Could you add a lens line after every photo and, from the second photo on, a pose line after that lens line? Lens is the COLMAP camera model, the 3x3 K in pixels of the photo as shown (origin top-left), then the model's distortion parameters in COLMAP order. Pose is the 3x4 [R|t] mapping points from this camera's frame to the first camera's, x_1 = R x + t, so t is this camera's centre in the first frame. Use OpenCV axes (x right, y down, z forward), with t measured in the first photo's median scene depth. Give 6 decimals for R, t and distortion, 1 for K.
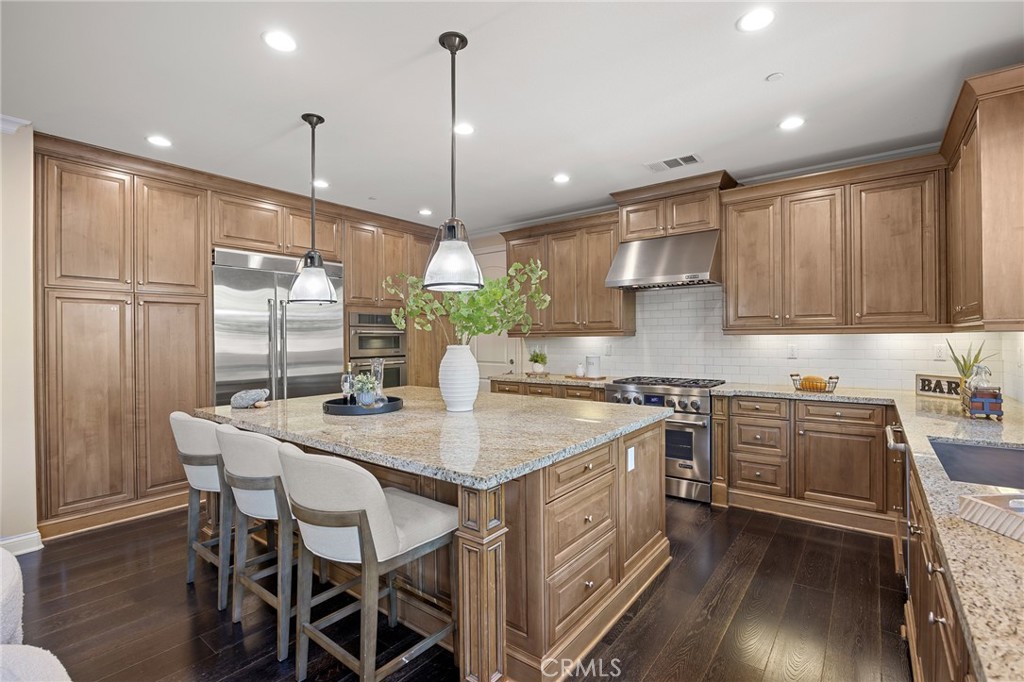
lens RADIAL K [[467.6, 0, 515.5], [0, 467.6, 338.3], [0, 0, 1]] dist [-0.004349, -0.000197]
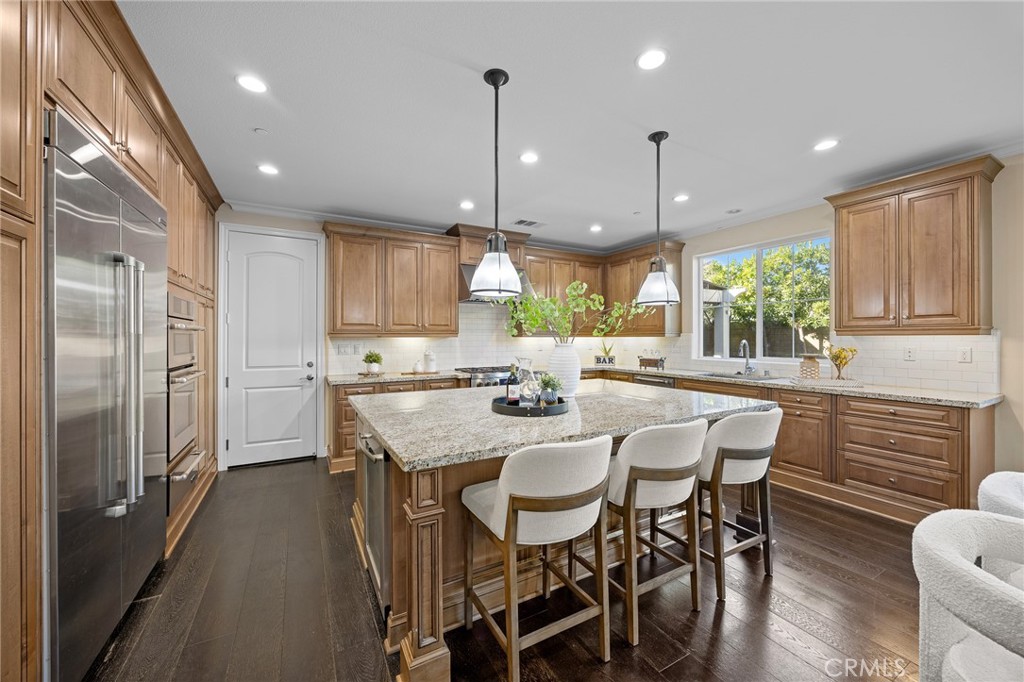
lens RADIAL K [[389.1, 0, 507.1], [0, 389.1, 339.0], [0, 0, 1]] dist [-0.005408, 0.000356]
pose [[0.411338, 0.000904, 0.911482, -0.718688], [-0.003455, 0.999994, 0.000567, -0.000451], [-0.911476, -0.003382, 0.411338, 0.464089]]
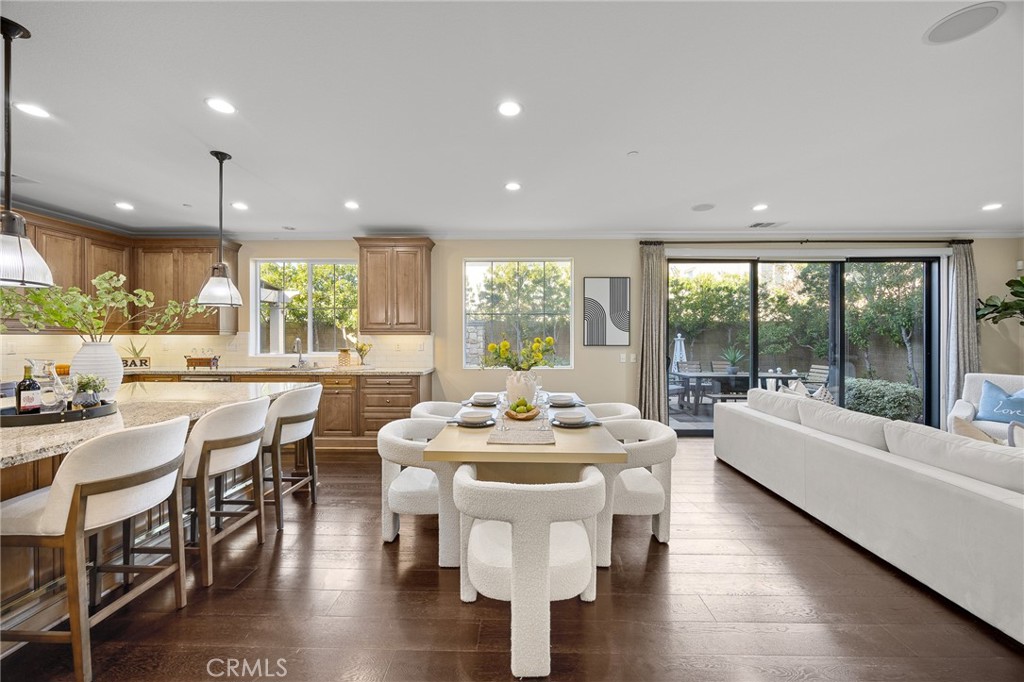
lens RADIAL K [[389.1, 0, 519.1], [0, 389.1, 337.8], [0, 0, 1]] dist [-0.005408, 0.000356]
pose [[-0.596500, 0.000283, 0.802613, -0.912902], [-0.001572, 0.999998, -0.001520, 0.000656], [-0.802612, -0.002168, -0.596498, 0.484009]]
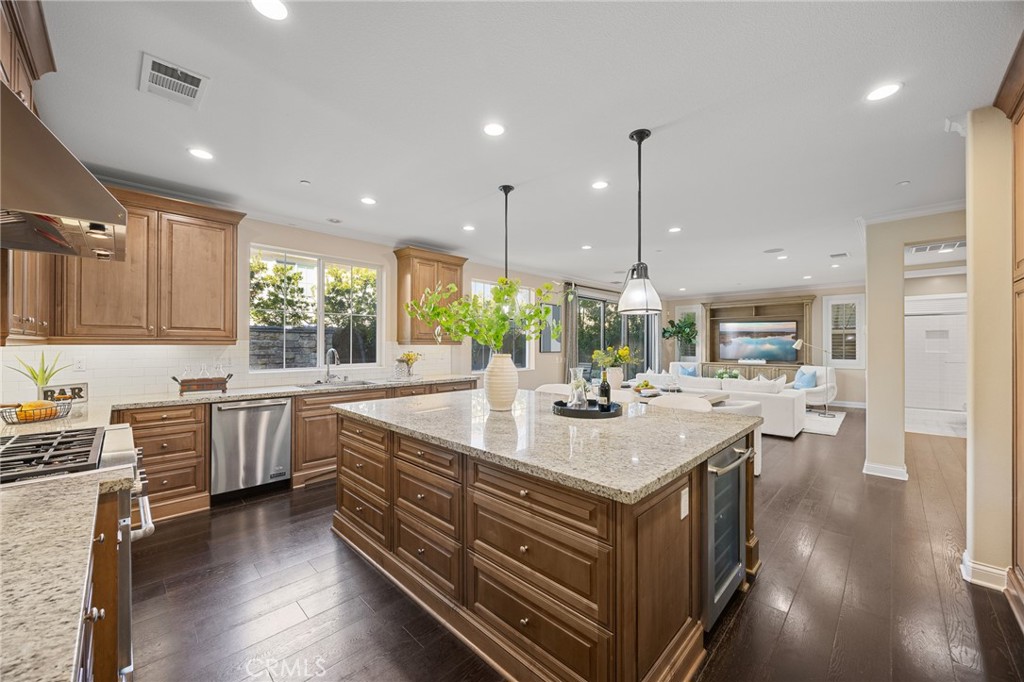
lens RADIAL K [[389.1, 0, 501.8], [0, 389.1, 342.6], [0, 0, 1]] dist [-0.005408, 0.000356]
pose [[-0.989058, 0.003550, 0.147485, -0.168323], [0.002342, 0.999962, -0.008365, -0.005345], [-0.147509, -0.007928, -0.989029, 1.236722]]
